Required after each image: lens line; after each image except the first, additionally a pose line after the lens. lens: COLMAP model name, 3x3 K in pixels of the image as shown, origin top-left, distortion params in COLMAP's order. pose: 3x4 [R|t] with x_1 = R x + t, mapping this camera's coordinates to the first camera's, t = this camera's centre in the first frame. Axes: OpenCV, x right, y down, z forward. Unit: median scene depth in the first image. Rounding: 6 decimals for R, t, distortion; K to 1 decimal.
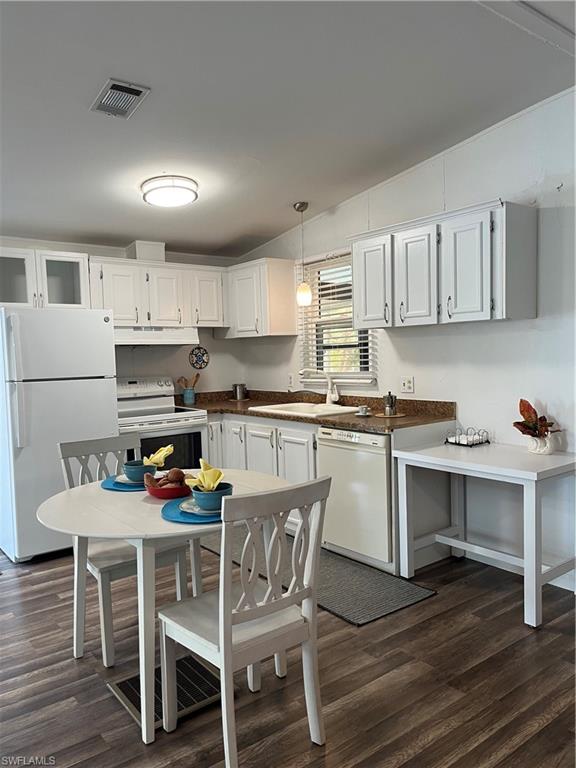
lens RADIAL K [[579.0, 0, 292.1], [0, 579.0, 384.5], [0, 0, 1]] dist [0.054853, -0.057575]
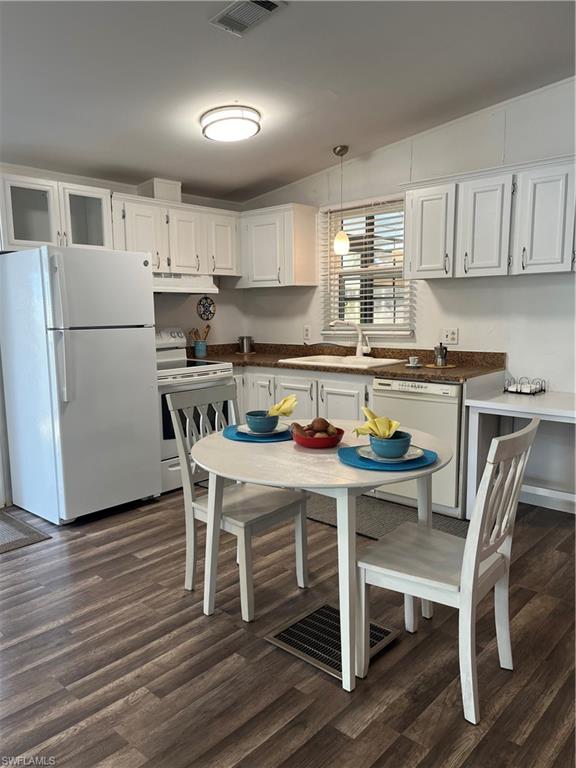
lens RADIAL K [[579.0, 0, 287.1], [0, 579.0, 384.3], [0, 0, 1]] dist [0.054853, -0.057575]
pose [[0.985300, -0.007593, 0.170666, -0.273249], [-0.004692, 0.997432, 0.071461, 0.013516], [-0.170770, -0.071211, 0.982734, 0.044284]]
